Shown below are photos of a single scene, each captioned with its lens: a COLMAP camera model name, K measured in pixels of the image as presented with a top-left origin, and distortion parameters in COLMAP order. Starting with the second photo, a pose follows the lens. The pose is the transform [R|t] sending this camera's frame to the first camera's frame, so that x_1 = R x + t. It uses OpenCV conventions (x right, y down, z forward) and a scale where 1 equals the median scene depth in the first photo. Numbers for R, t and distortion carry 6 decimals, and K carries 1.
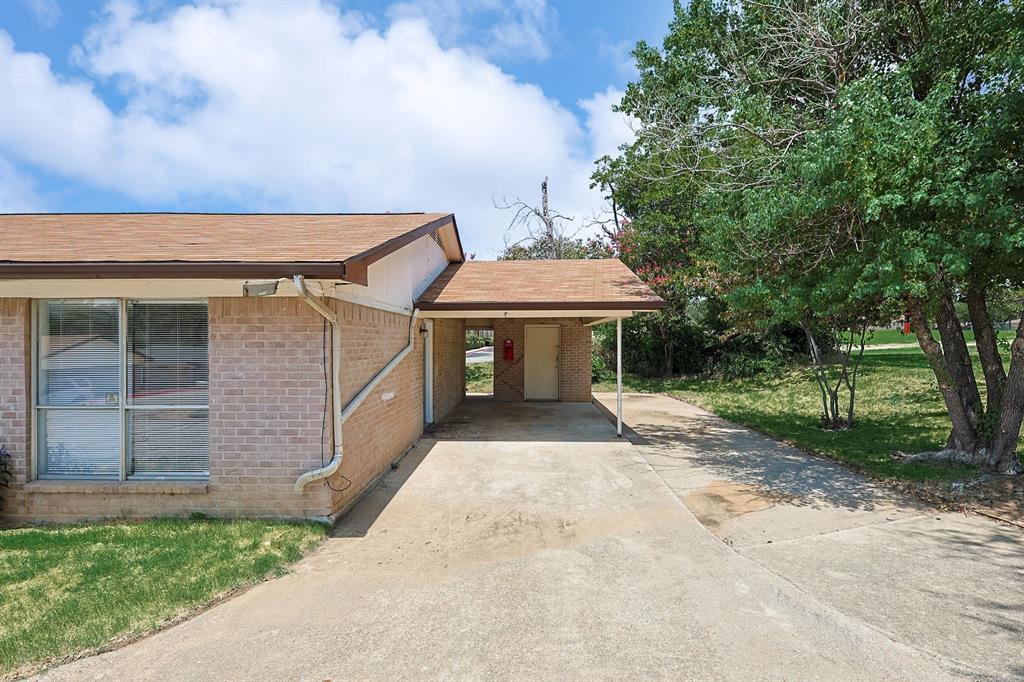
lens RADIAL K [[470.8, 0, 511.2], [0, 470.8, 340.1], [0, 0, 1]] dist [0.003207, 0.000370]
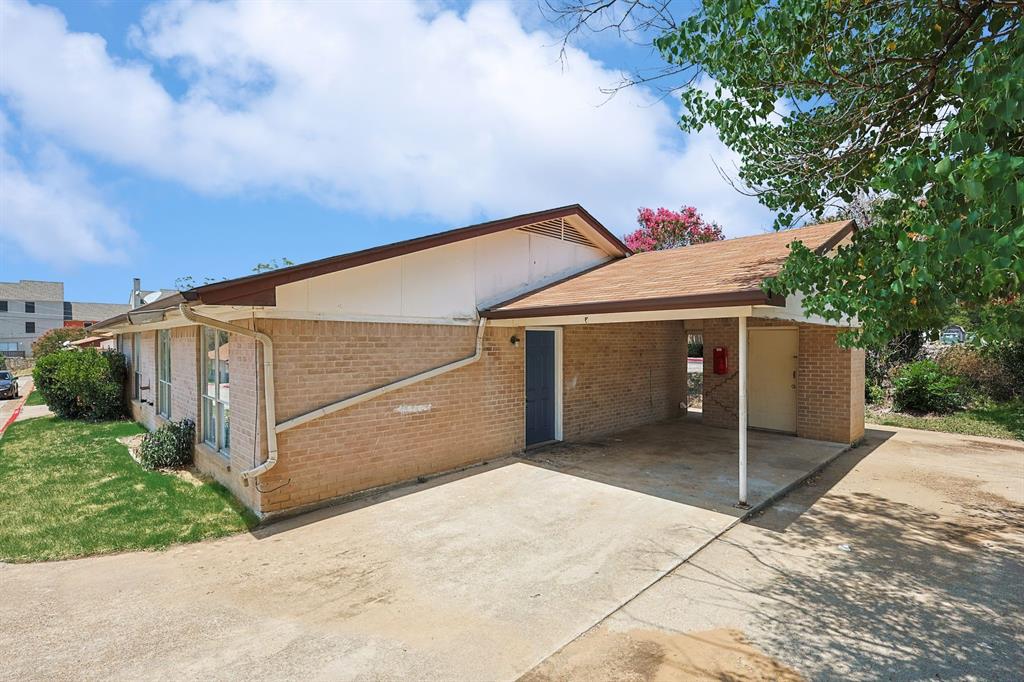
lens RADIAL K [[470.8, 0, 511.5], [0, 470.8, 346.2], [0, 0, 1]] dist [0.003207, 0.000370]
pose [[0.725288, 0.004316, -0.688432, 0.586485], [0.003121, 0.999949, 0.009558, -0.022934], [0.688439, -0.009081, 0.725238, 0.430473]]
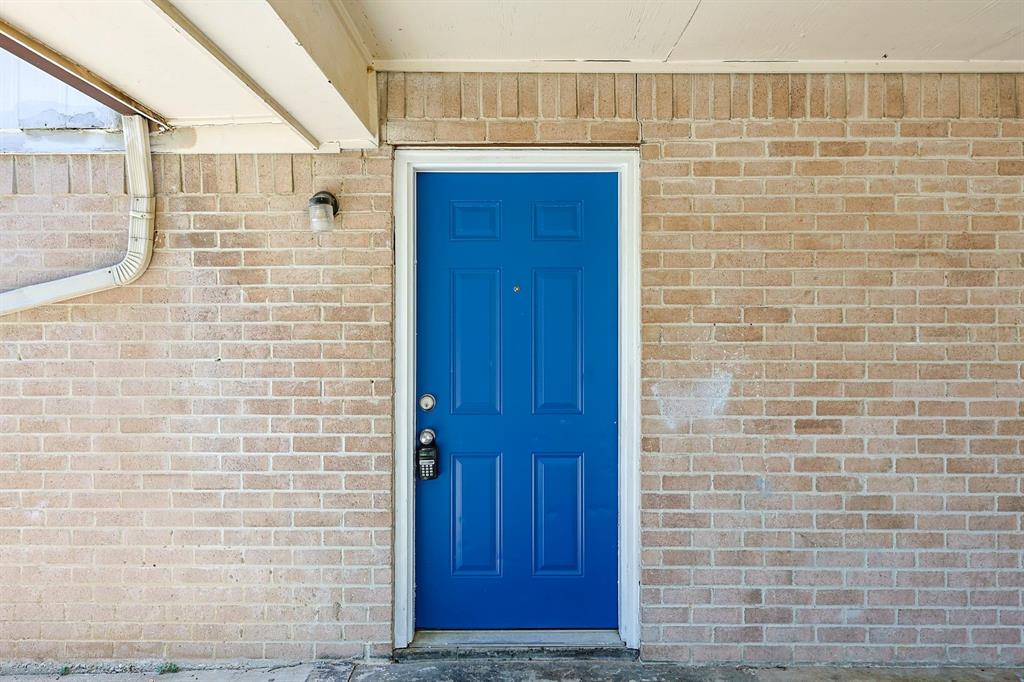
lens RADIAL K [[645.6, 0, 514.1], [0, 645.6, 336.0], [0, 0, 1]] dist [0.002518, 0.001592]
pose [[0.035528, 0.002827, -0.999365, 0.183043], [0.001515, 0.999995, 0.002883, 0.056233], [0.999368, -0.001617, 0.035523, 1.412334]]
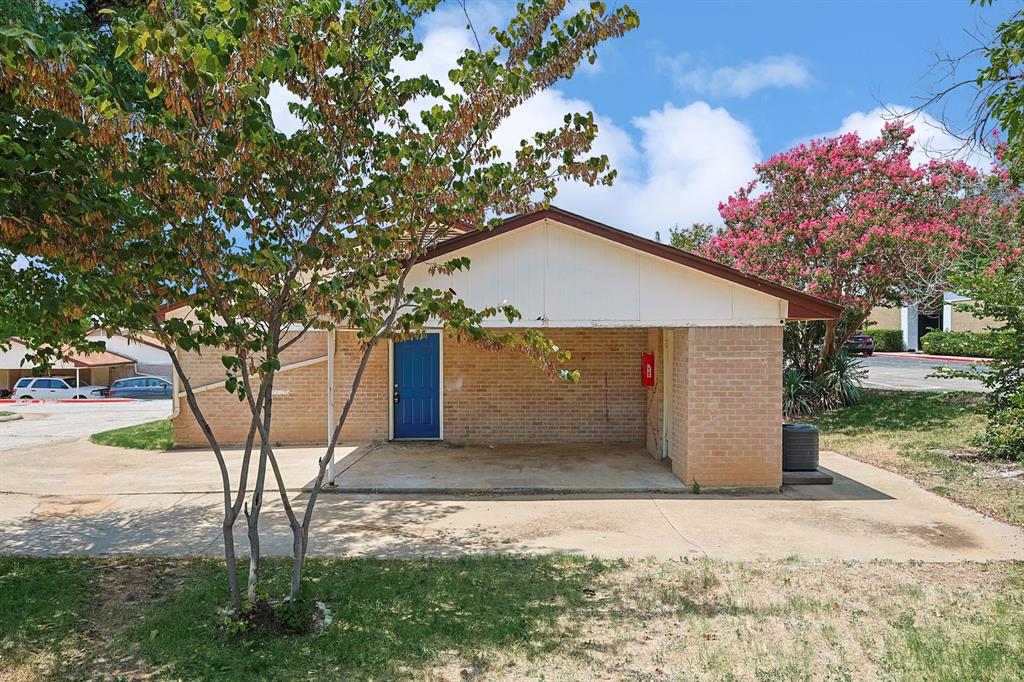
lens RADIAL K [[645.6, 0, 512.2], [0, 645.6, 339.0], [0, 0, 1]] dist [0.002518, 0.001592]
pose [[0.044977, 0.007424, -0.998960, 1.676945], [0.003630, 0.999965, 0.007595, -0.049743], [0.998981, -0.003968, 0.044948, 1.627833]]
